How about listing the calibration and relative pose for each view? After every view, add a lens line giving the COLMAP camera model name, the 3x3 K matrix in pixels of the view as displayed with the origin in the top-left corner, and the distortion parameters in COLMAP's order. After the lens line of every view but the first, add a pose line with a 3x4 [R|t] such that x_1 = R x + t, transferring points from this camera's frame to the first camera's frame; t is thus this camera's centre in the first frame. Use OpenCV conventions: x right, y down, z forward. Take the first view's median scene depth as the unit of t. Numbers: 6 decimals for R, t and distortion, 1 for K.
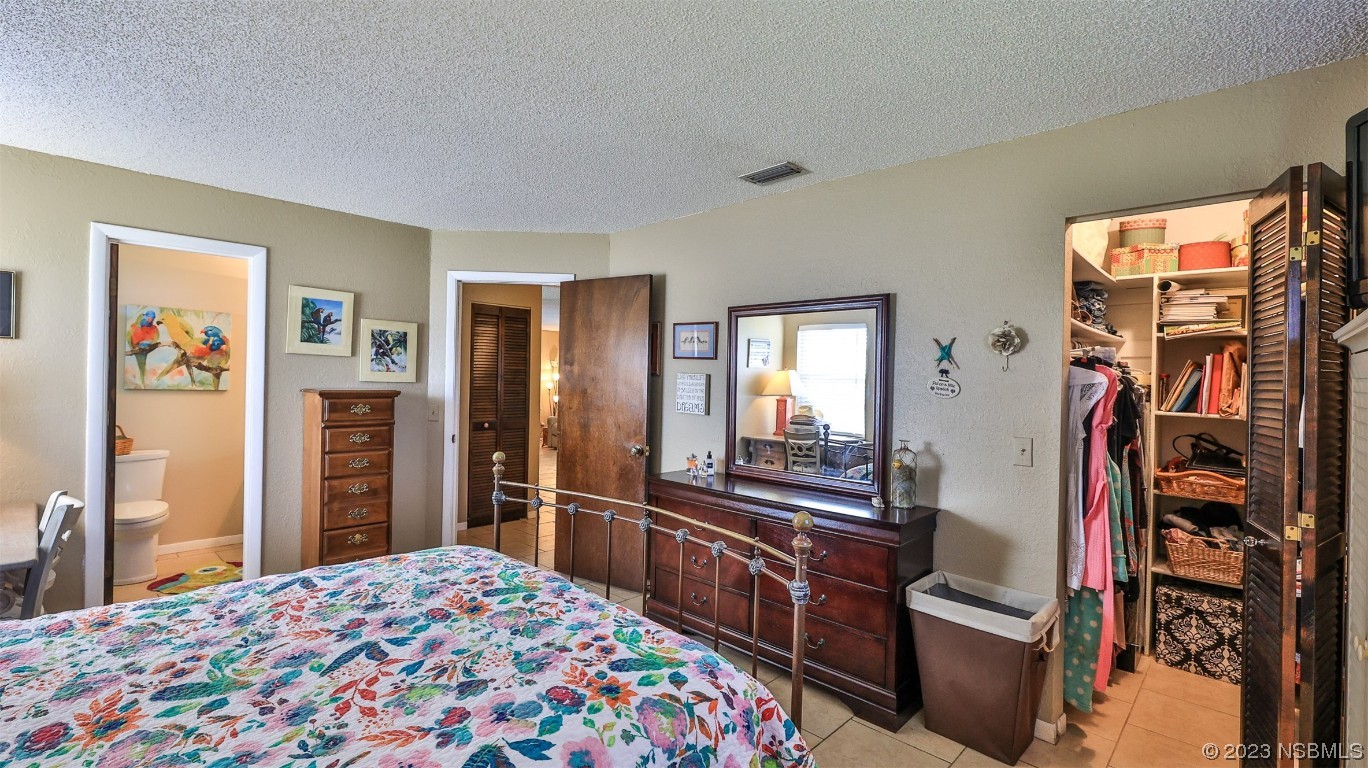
lens RADIAL K [[603.8, 0, 678.9], [0, 603.8, 380.1], [0, 0, 1]] dist [-0.003071, -0.000543]
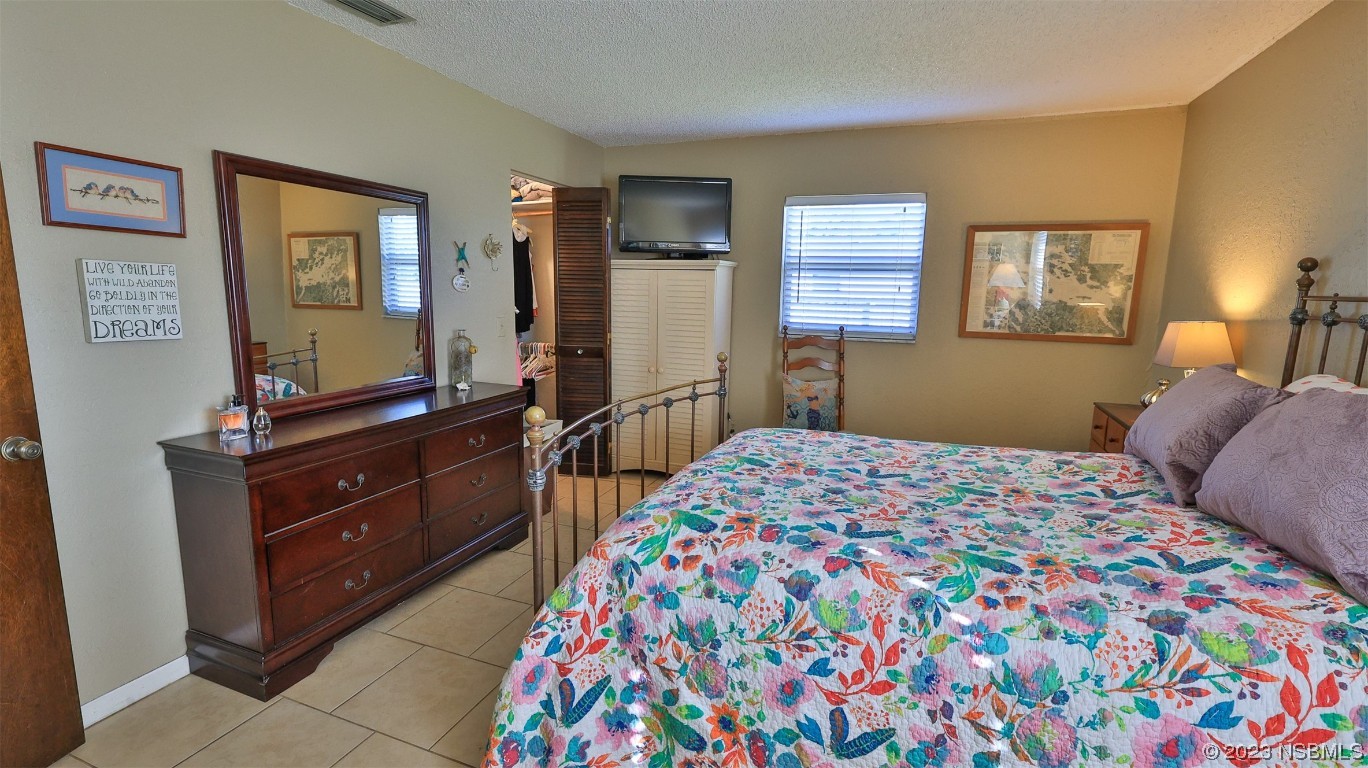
lens RADIAL K [[603.8, 0, 678.9], [0, 603.8, 380.1], [0, 0, 1]] dist [-0.003071, -0.000543]
pose [[-0.408633, -0.164943, 0.897671, -1.446056], [-0.022348, 0.985048, 0.170825, -0.023287], [-0.912425, 0.049744, -0.406209, 1.871479]]
